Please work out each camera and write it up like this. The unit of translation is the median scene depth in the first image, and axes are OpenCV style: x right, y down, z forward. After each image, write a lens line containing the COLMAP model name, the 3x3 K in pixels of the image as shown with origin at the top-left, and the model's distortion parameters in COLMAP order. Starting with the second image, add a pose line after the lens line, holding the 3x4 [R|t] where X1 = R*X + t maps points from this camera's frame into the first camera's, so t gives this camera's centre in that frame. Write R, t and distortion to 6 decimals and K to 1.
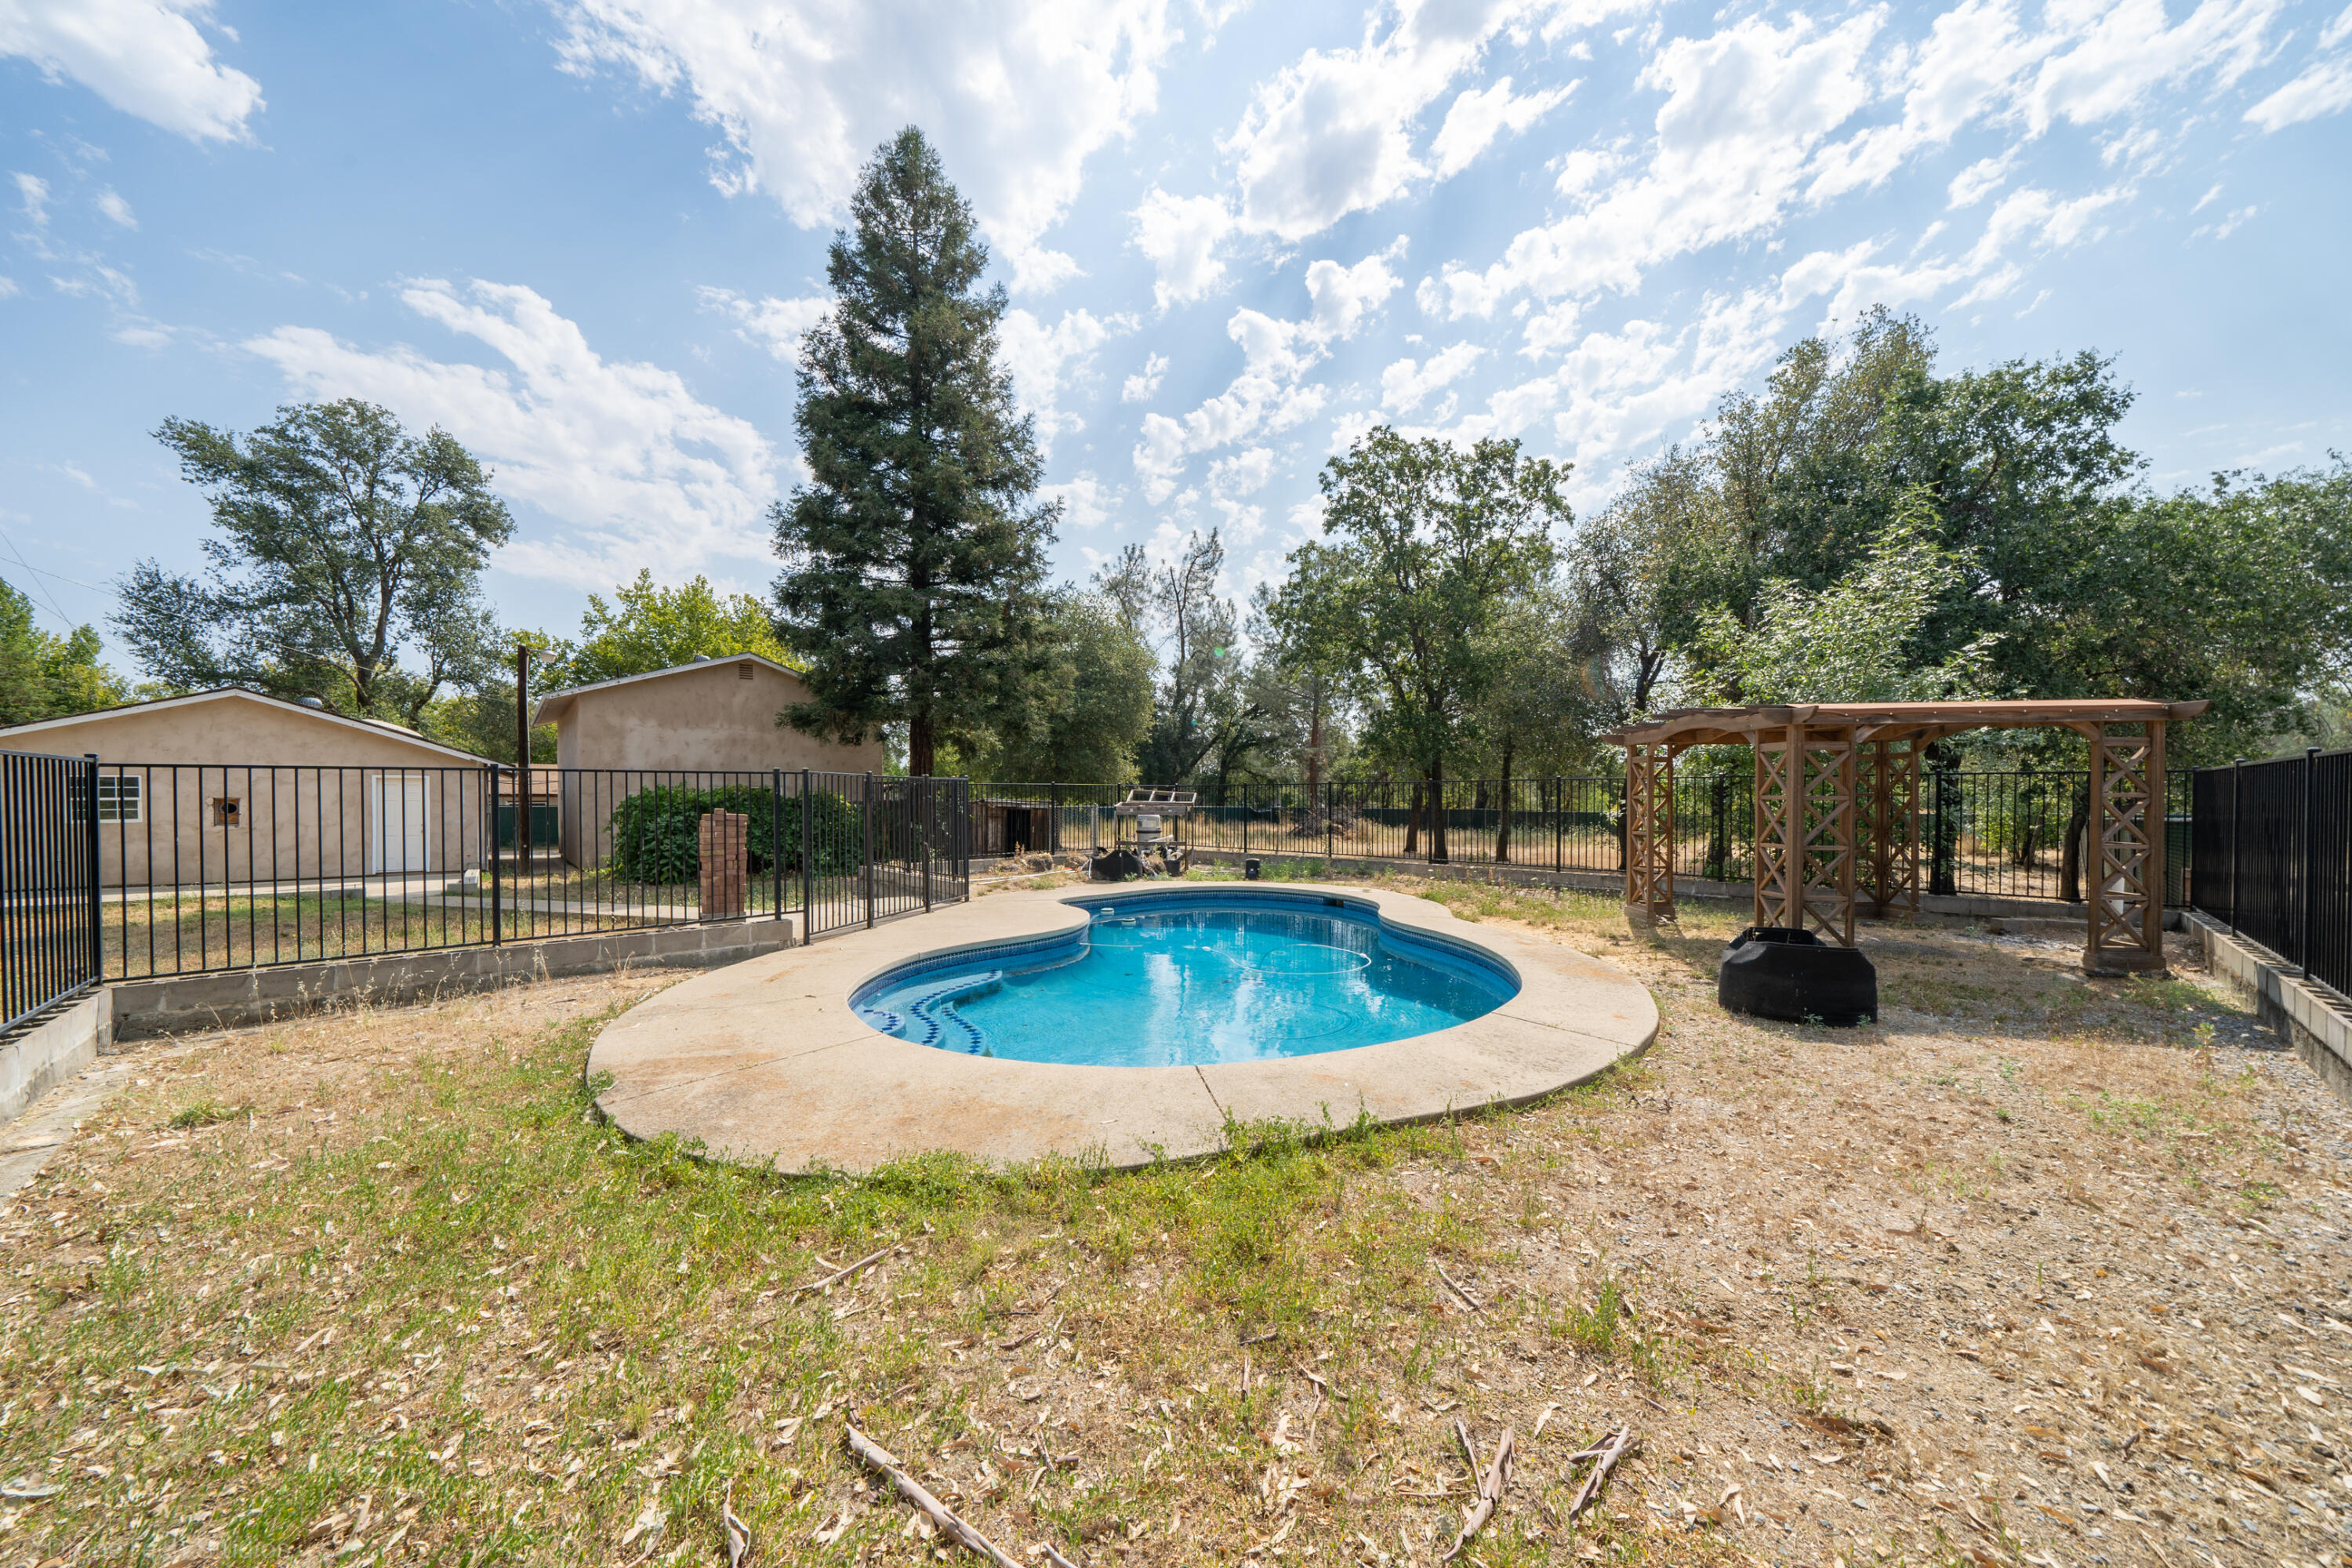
lens RADIAL K [[806.6, 0, 1165.7], [0, 806.6, 802.0], [0, 0, 1]] dist [-0.001554, -0.000242]
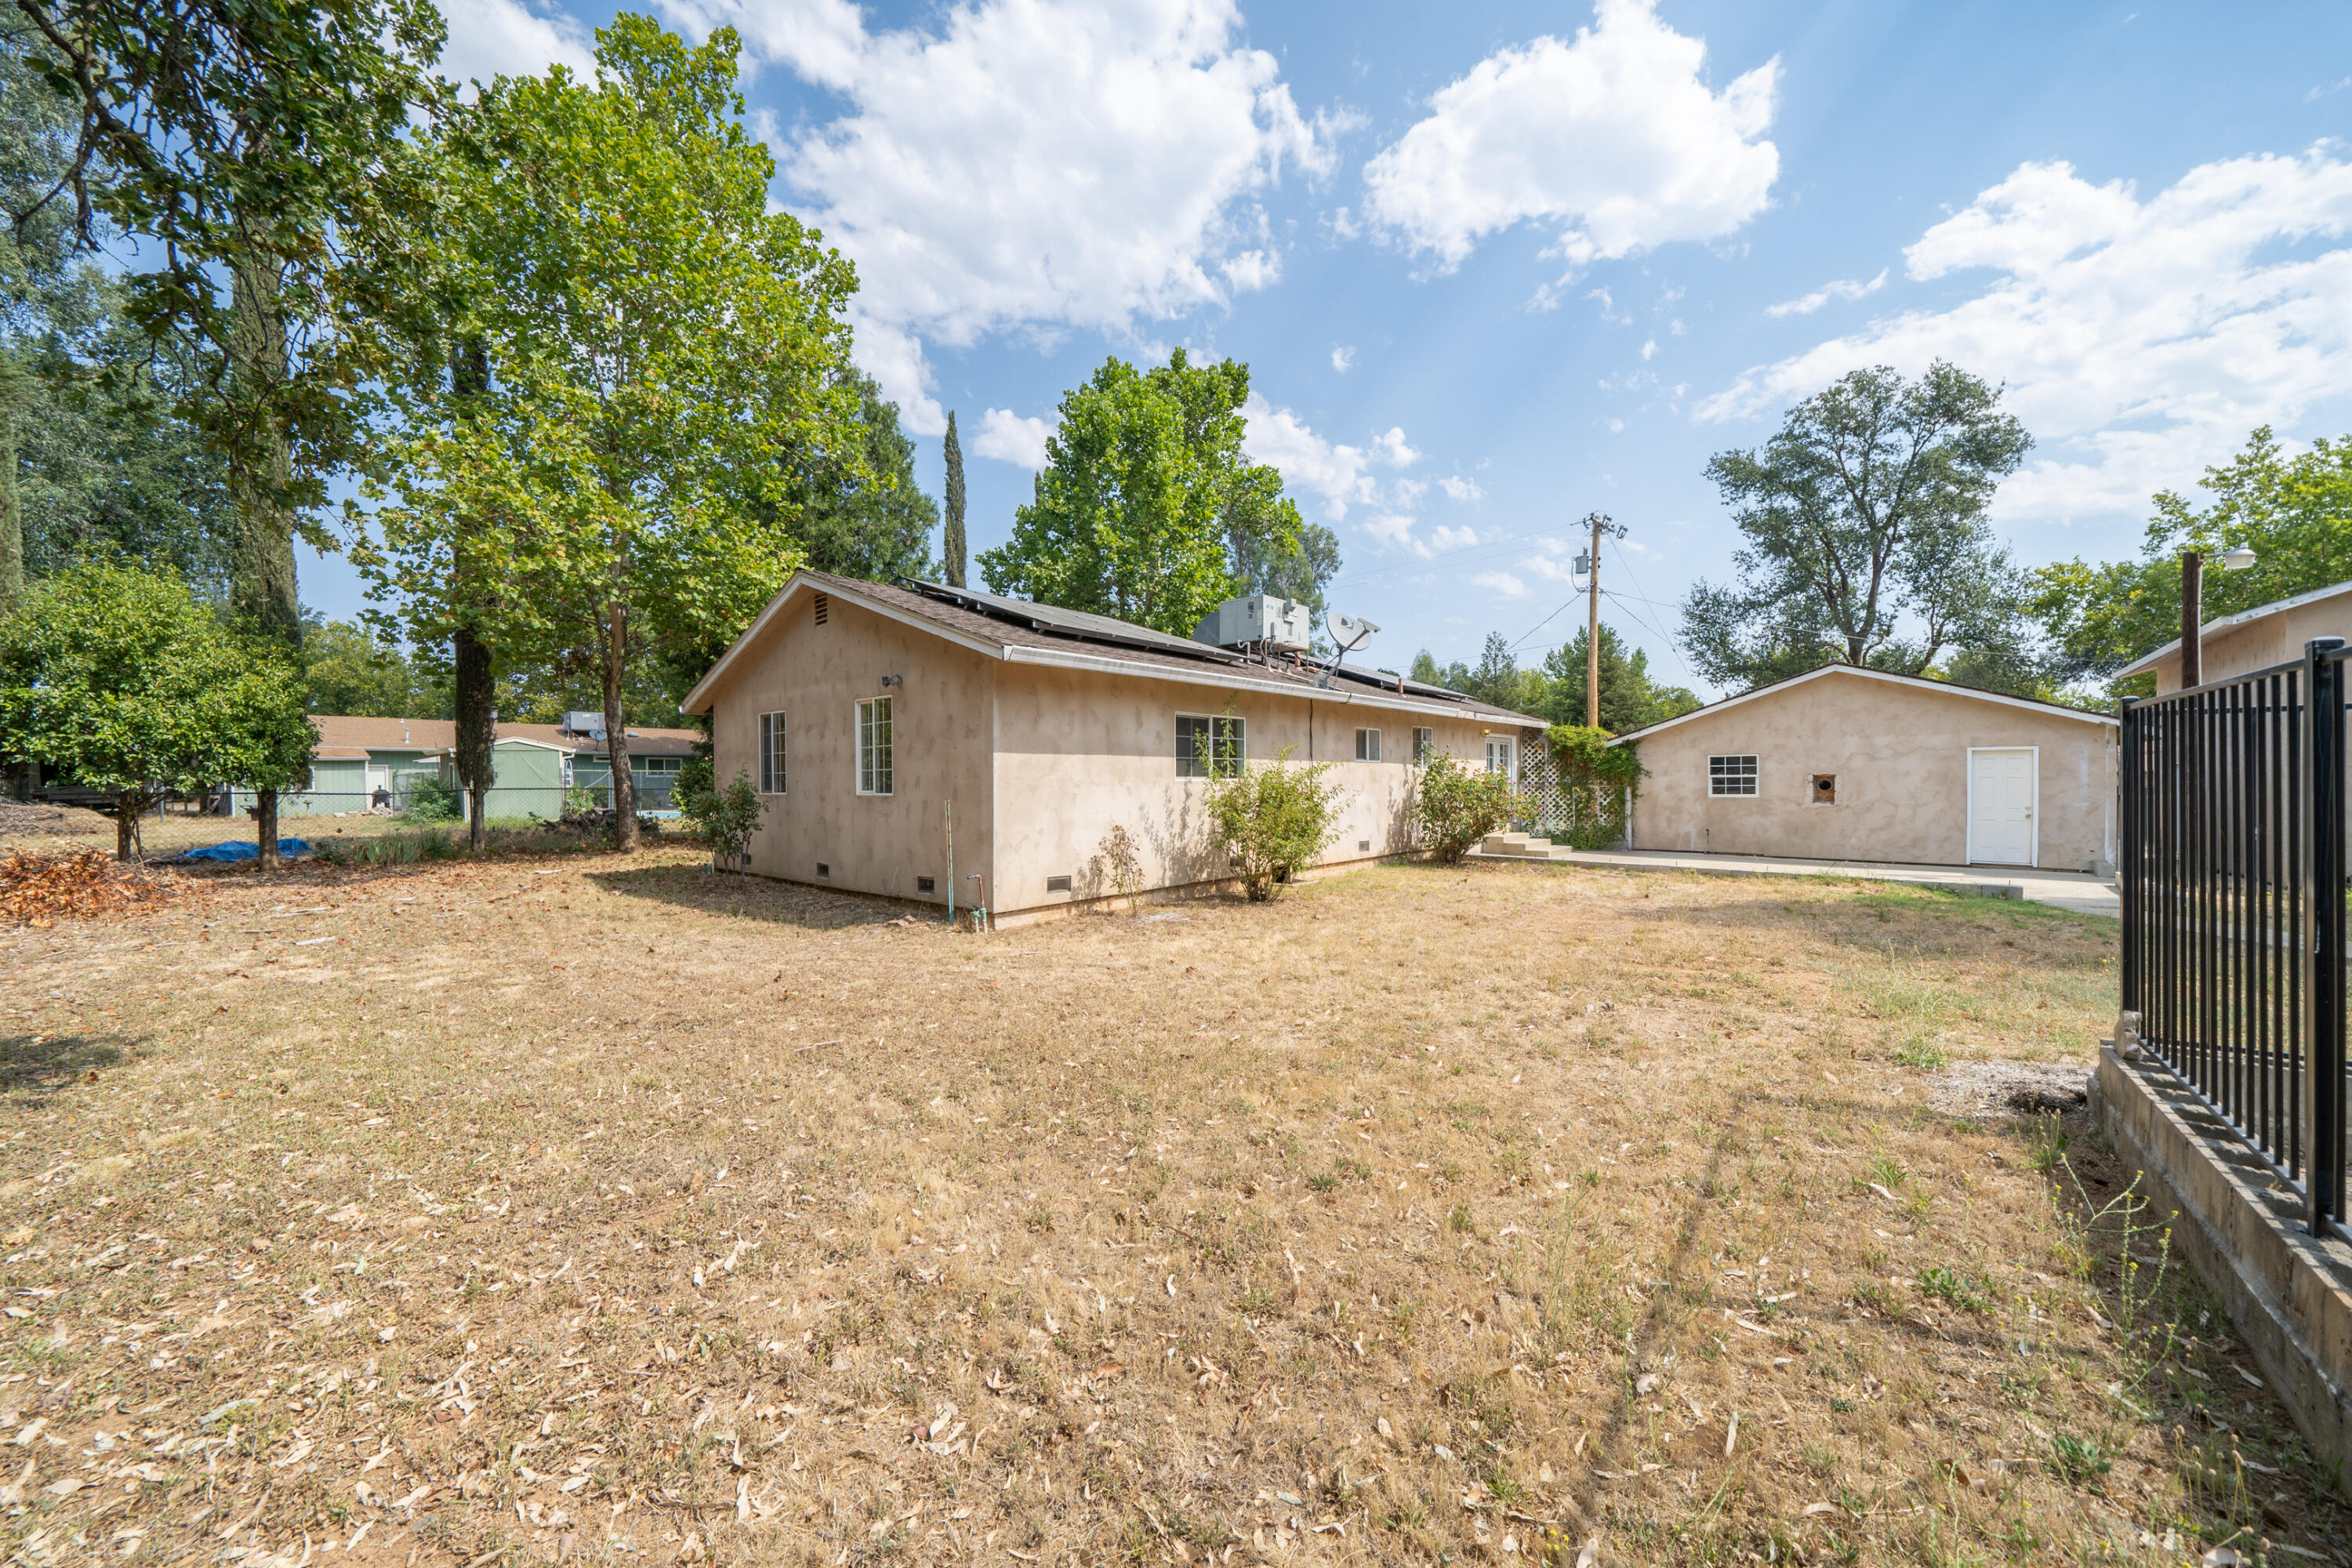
lens RADIAL K [[852.5, 0, 1170.6], [0, 852.5, 783.2], [0, 0, 1]] dist [-0.002874, 0.000383]
pose [[0.155615, 0.005874, -0.987800, -0.110178], [-0.006430, 0.999967, 0.004933, 0.002608], [0.987797, 0.005584, 0.155648, 0.017923]]
